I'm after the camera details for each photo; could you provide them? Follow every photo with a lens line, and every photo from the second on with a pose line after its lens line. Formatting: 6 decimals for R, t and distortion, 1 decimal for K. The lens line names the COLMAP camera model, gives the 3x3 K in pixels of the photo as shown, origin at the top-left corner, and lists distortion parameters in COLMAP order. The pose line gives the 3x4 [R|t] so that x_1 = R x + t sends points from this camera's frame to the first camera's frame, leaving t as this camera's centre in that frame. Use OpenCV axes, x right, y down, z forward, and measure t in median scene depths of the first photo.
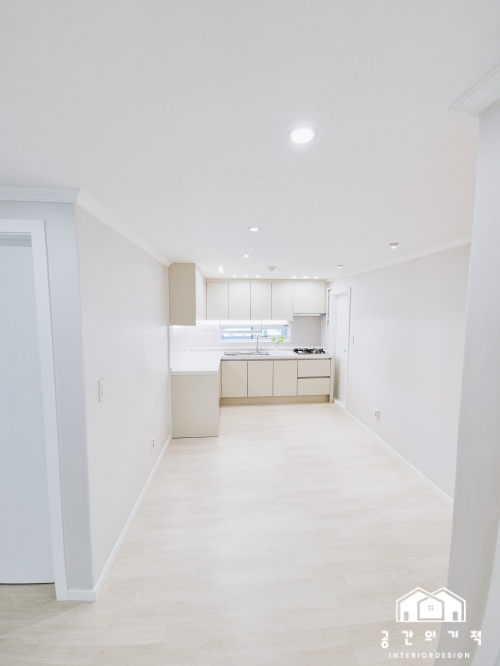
lens RADIAL K [[269.9, 0, 251.6], [0, 269.9, 334.4], [0, 0, 1]] dist [0.001579, -0.007088]
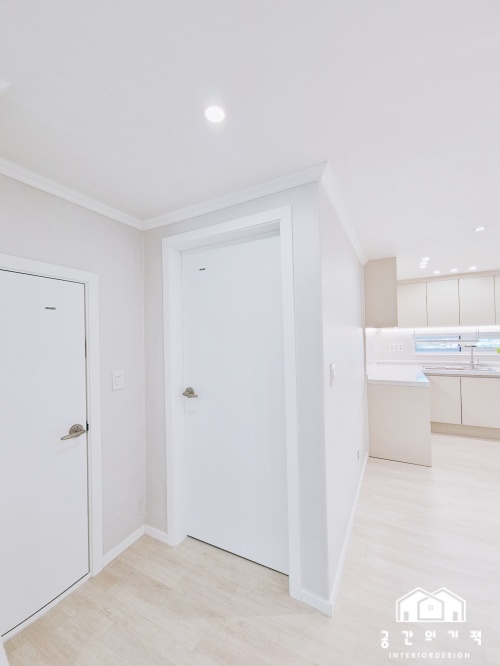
lens RADIAL K [[269.9, 0, 250.0], [0, 269.9, 334.3], [0, 0, 1]] dist [0.001579, -0.007088]
pose [[0.840156, -0.025292, -0.541755, -0.132597], [-0.021634, 0.996554, -0.080073, 0.066221], [0.541913, 0.078994, 0.836714, 0.022903]]
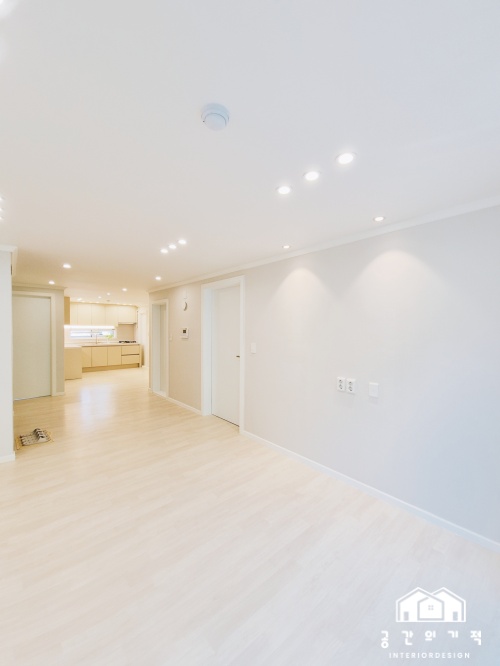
lens RADIAL K [[269.9, 0, 249.9], [0, 269.9, 334.6], [0, 0, 1]] dist [0.001579, -0.007088]
pose [[0.800700, -0.007830, 0.599014, -0.336541], [0.042175, 0.998170, -0.043328, 0.180228], [-0.597579, 0.059956, 0.799566, -1.484927]]
